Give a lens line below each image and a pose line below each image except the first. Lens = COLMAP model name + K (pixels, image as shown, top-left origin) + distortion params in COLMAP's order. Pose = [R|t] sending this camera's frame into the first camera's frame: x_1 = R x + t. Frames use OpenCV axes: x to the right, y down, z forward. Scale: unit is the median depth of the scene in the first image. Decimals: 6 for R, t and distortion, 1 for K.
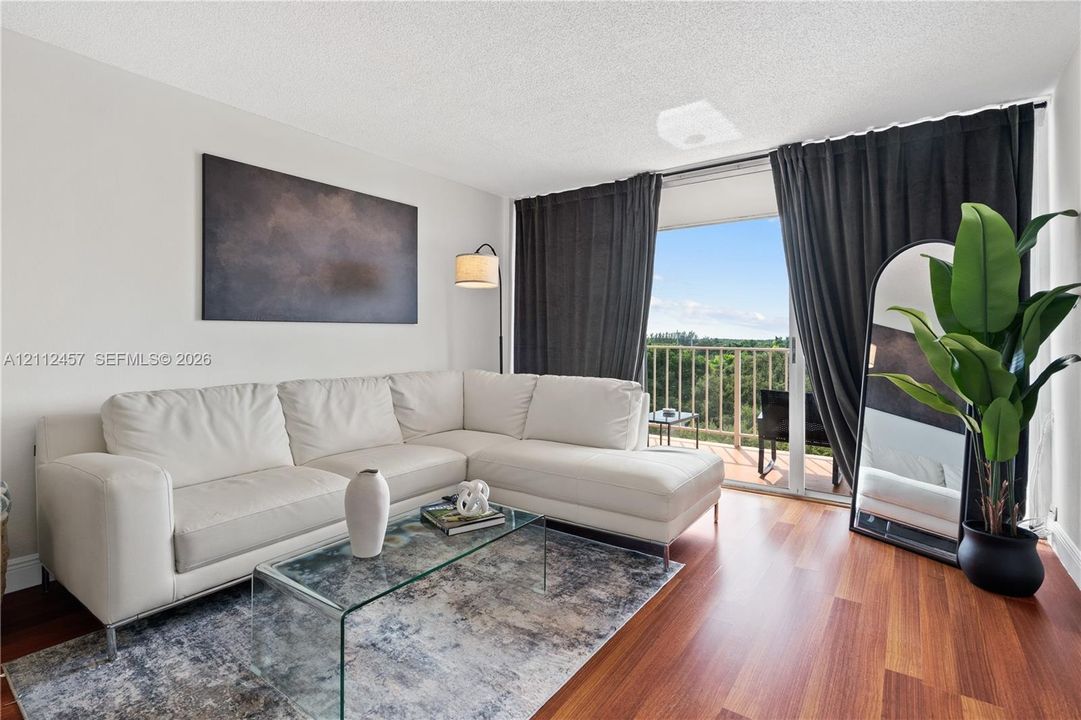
lens RADIAL K [[510.9, 0, 539.7], [0, 510.9, 333.7], [0, 0, 1]] dist [-0.012123, 0.000169]
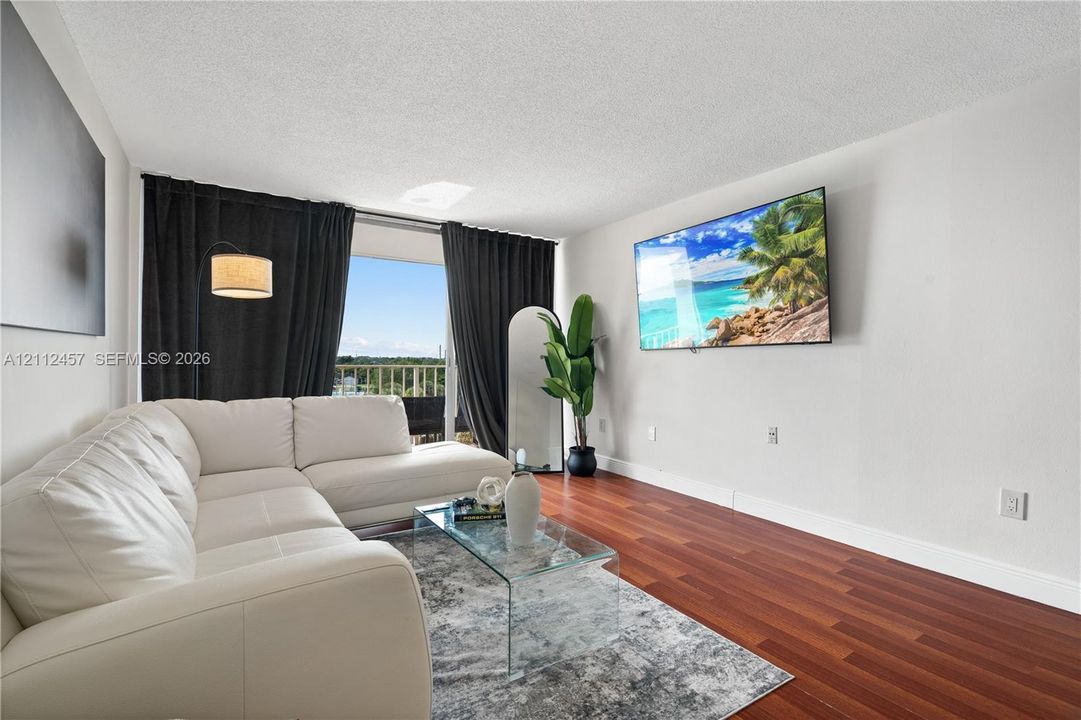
lens RADIAL K [[483.5, 0, 540.5], [0, 483.5, 360.0], [0, 0, 1]] dist [-0.000491, 0.000052]
pose [[0.361841, -0.005048, 0.932226, -0.797620], [-0.015463, 0.999815, 0.011416, -0.005808], [-0.932112, -0.018546, 0.361696, 0.321409]]
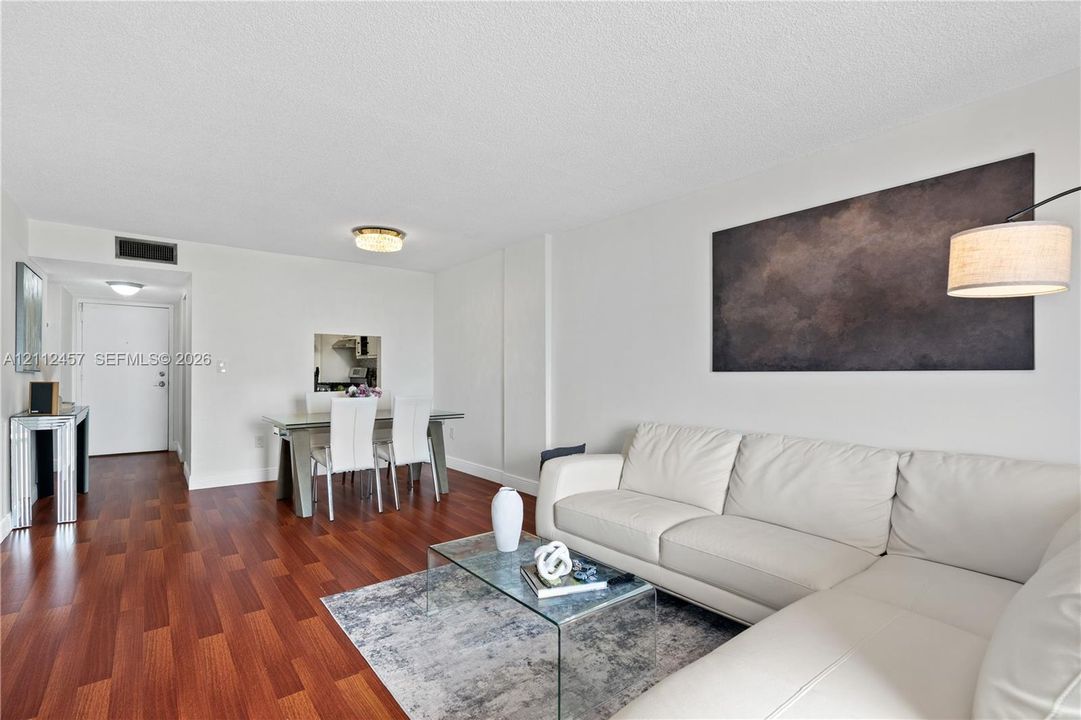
lens RADIAL K [[508.5, 0, 539.2], [0, 508.5, 372.4], [0, 0, 1]] dist [-0.000967, -0.000082]
pose [[-0.280438, 0.001019, -0.959872, 0.544308], [0.002520, 0.999997, 0.000325, -0.023976], [0.959869, -0.002328, -0.280439, 0.844168]]
